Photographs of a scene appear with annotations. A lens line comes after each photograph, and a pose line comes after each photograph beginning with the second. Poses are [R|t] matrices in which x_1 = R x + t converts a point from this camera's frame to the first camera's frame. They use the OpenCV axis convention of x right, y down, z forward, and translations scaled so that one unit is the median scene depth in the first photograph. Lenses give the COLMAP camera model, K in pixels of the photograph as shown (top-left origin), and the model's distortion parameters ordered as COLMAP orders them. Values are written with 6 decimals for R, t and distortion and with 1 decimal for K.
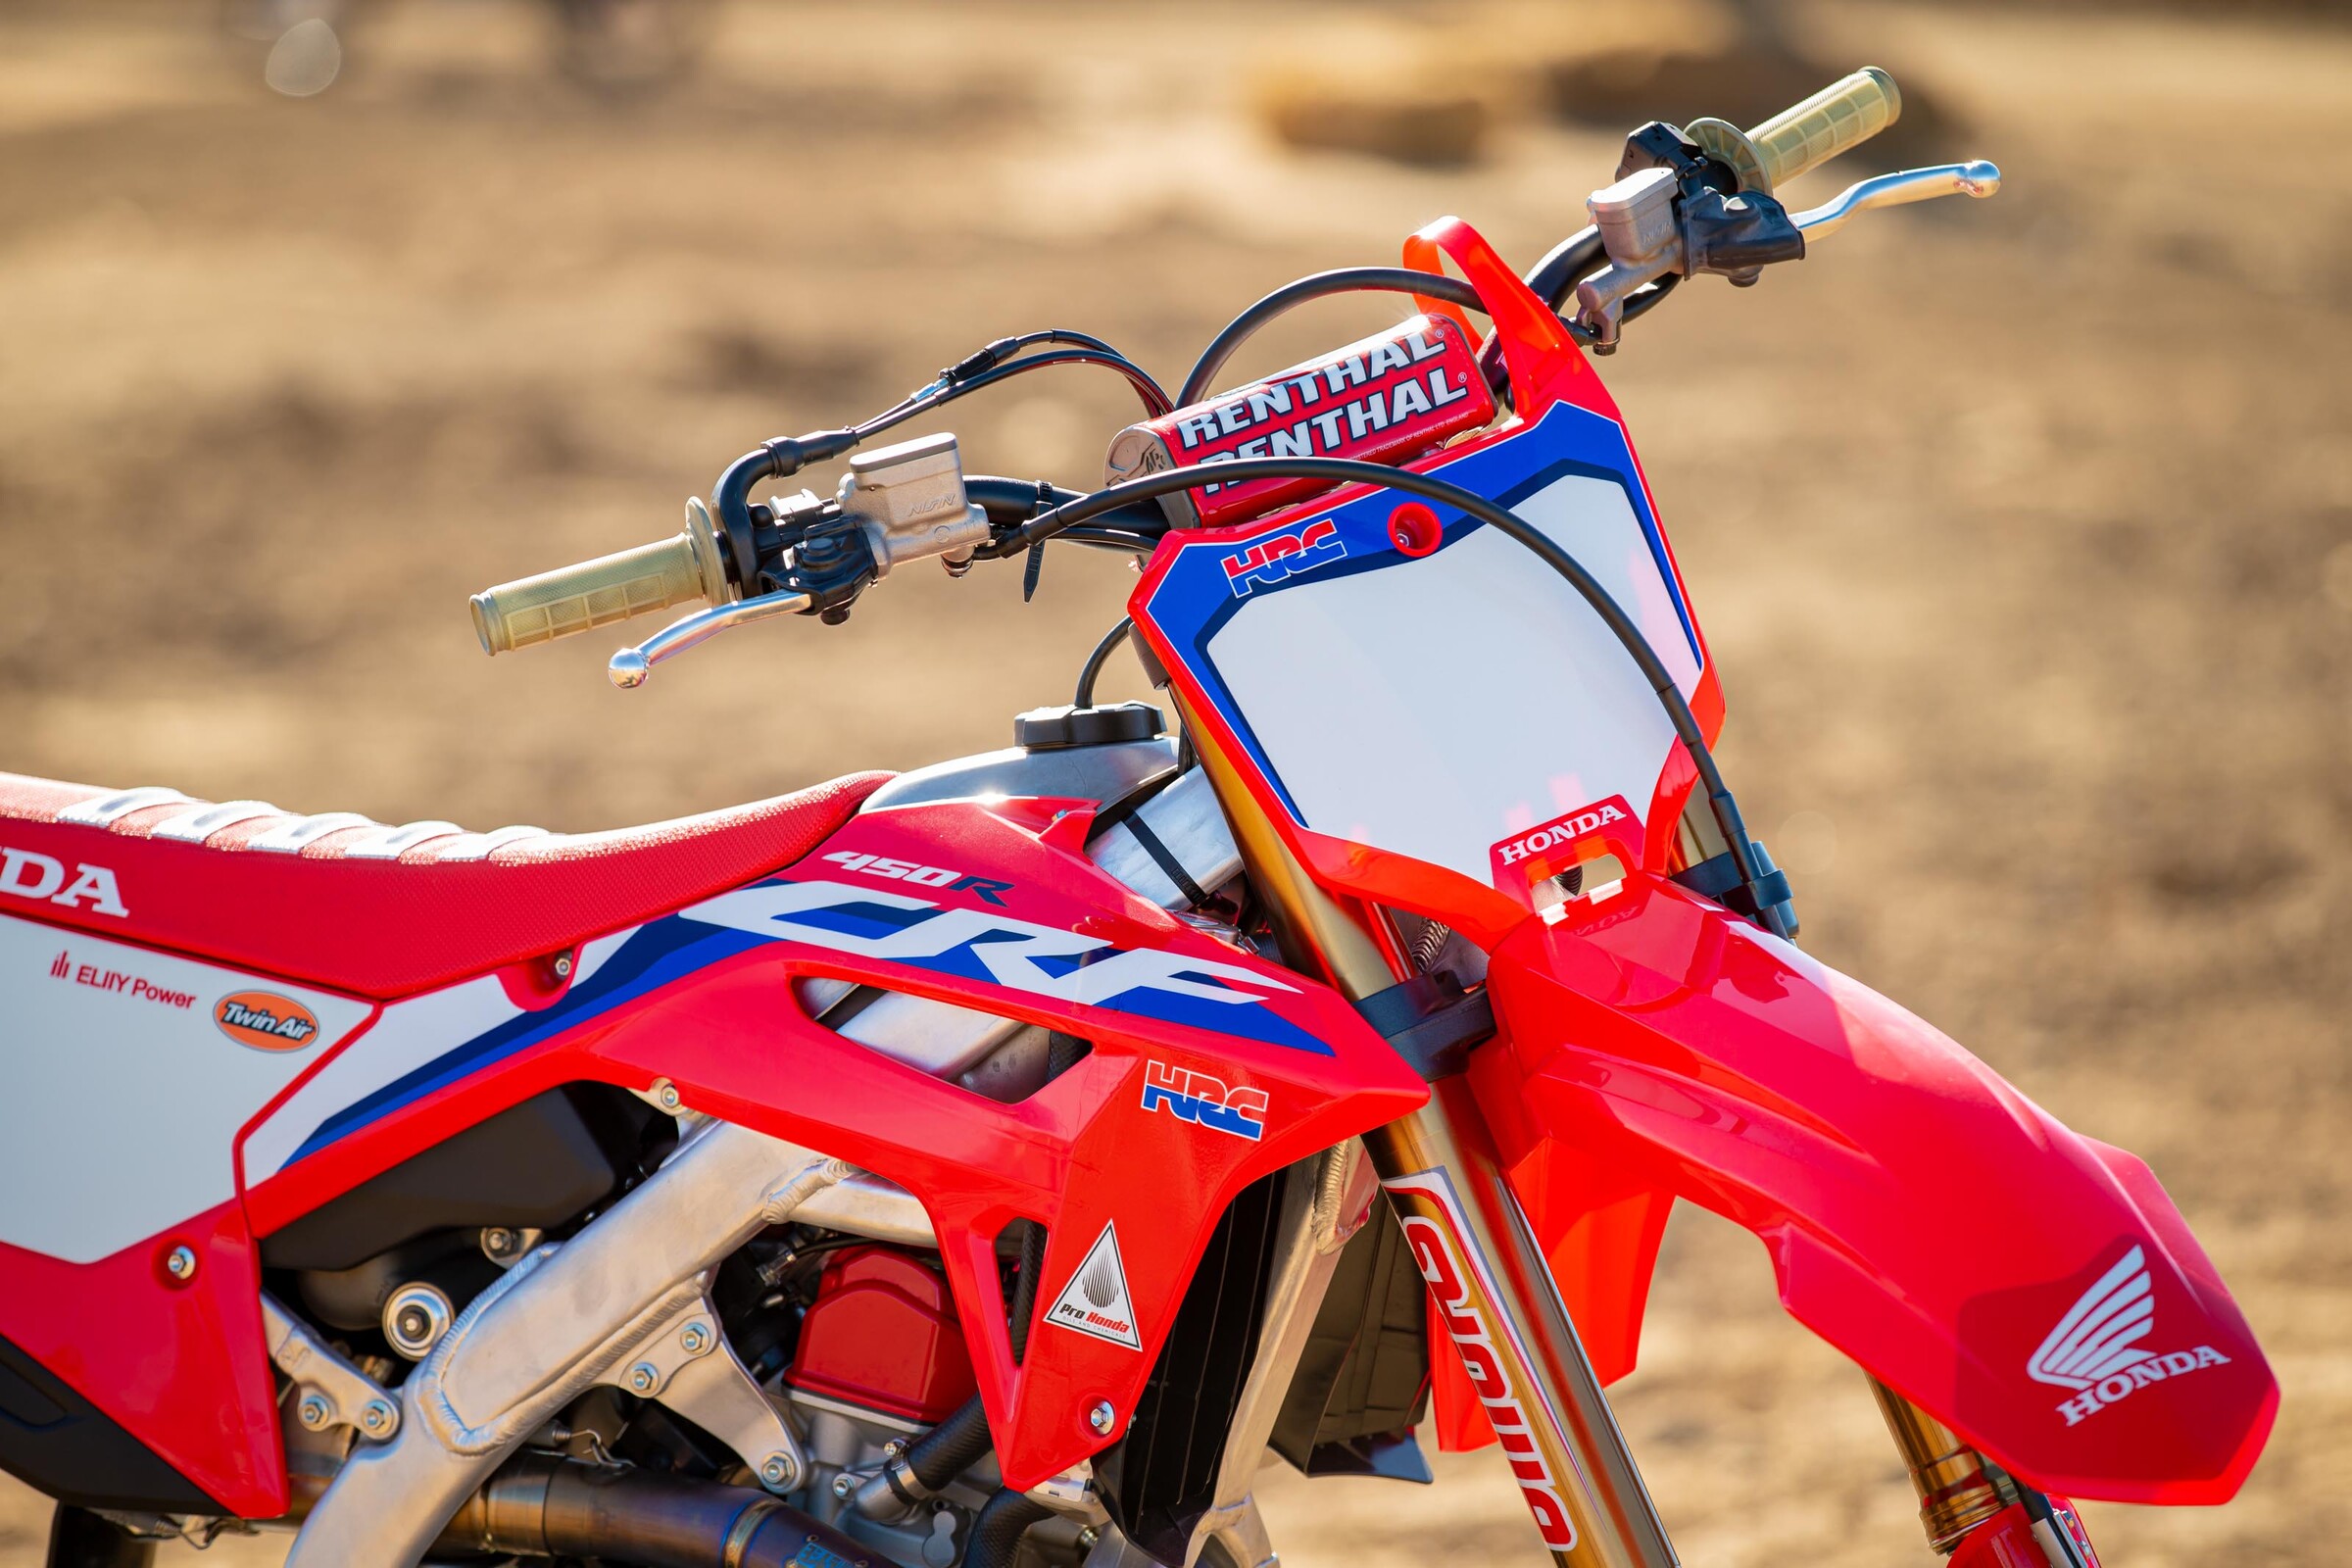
lens RADIAL K [[12151.7, 0, 1177.2], [0, 12151.7, 784.6], [0, 0, 1]] dist [2.194725, 0.000000]
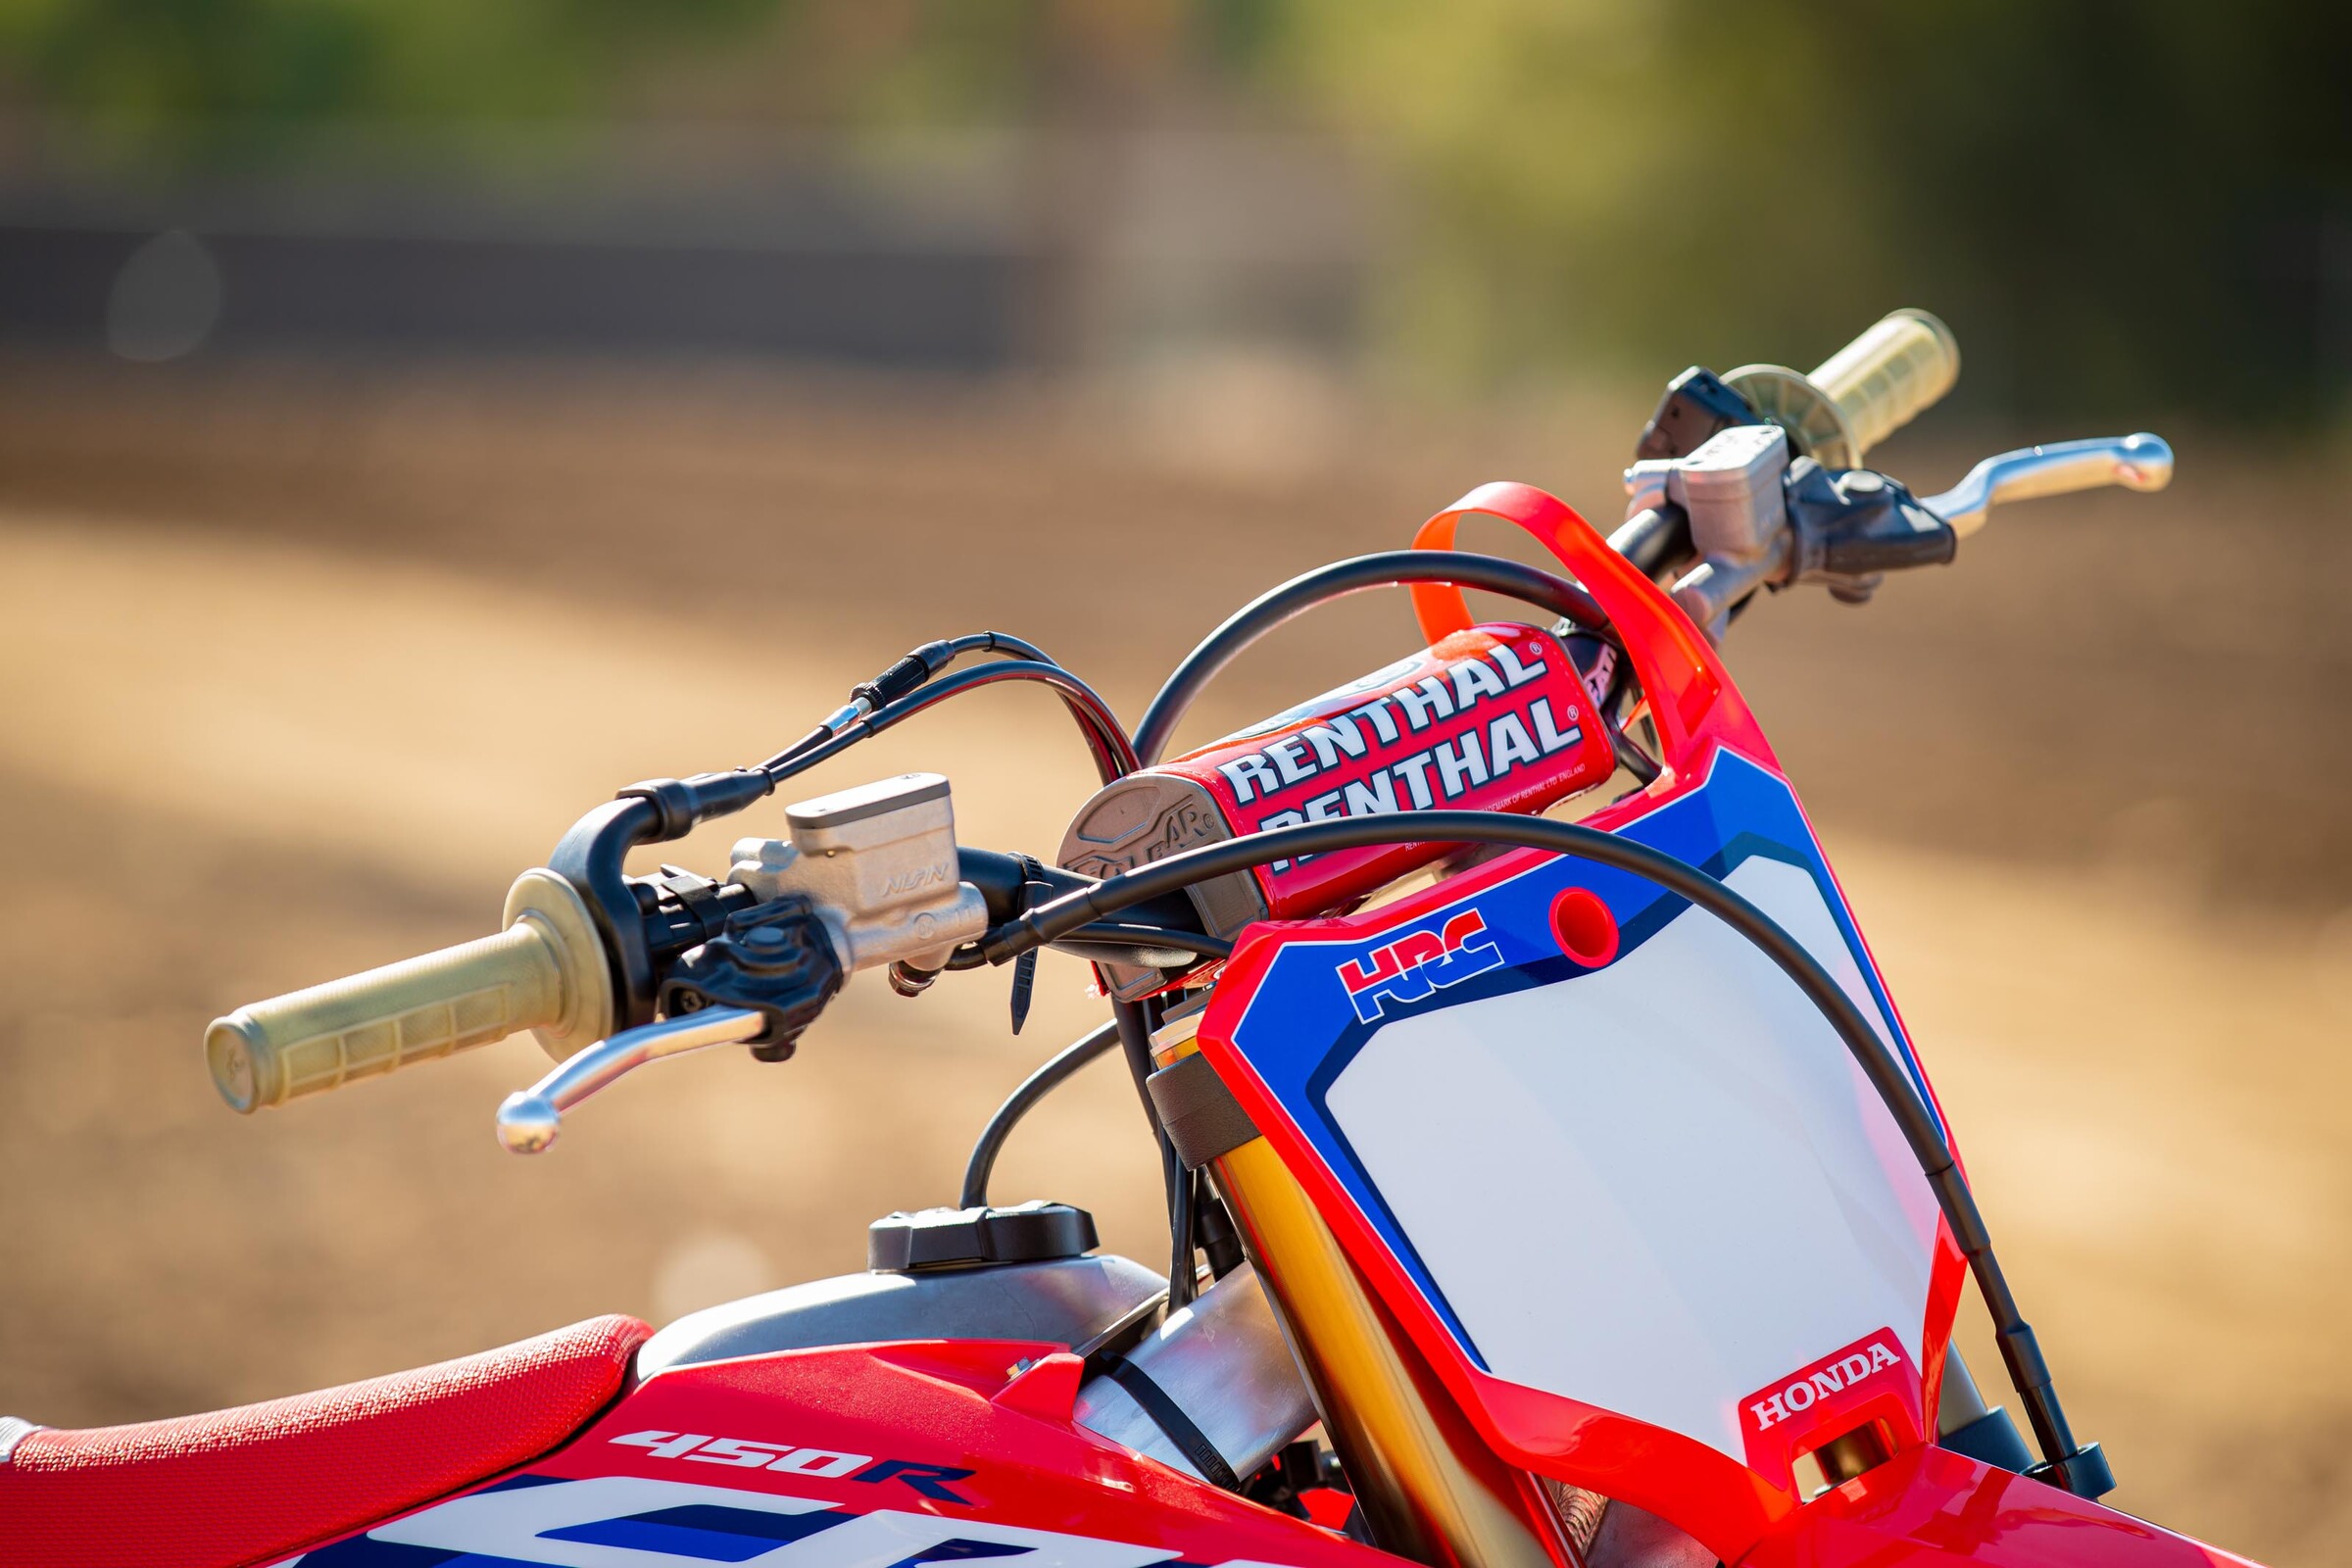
lens RADIAL K [[11855.8, 0, 1174.7], [0, 11855.8, 783.3], [0, 0, 1]] dist [1.391297, 0.000000]
pose [[0.939683, 0.014077, 0.341756, -0.222857], [0.013285, 0.996897, -0.077590, 0.021235], [-0.341788, 0.077450, 0.936580, 0.396231]]
